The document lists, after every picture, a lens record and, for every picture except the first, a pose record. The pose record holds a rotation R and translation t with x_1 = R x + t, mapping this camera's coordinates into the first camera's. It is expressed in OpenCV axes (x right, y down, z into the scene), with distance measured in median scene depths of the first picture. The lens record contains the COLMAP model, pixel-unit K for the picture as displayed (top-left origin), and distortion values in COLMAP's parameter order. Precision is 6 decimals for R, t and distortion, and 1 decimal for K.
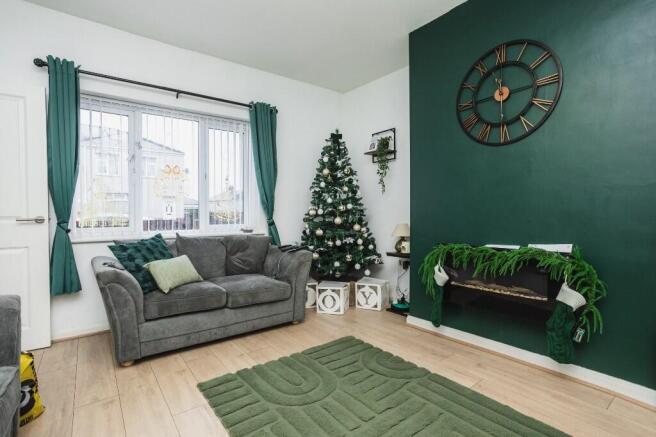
lens RADIAL K [[336.7, 0, 340.3], [0, 336.7, 222.0], [0, 0, 1]] dist [-0.036670, 0.015332]
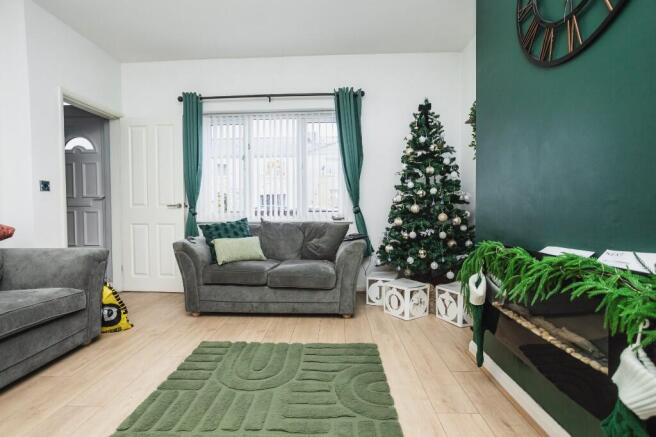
lens RADIAL K [[336.7, 0, 341.9], [0, 336.7, 220.1], [0, 0, 1]] dist [-0.036670, 0.015332]
pose [[0.735817, 0.025331, -0.676706, 0.525875], [-0.015420, 0.999668, 0.020653, 0.012866], [0.677005, -0.004762, 0.735963, 0.325173]]
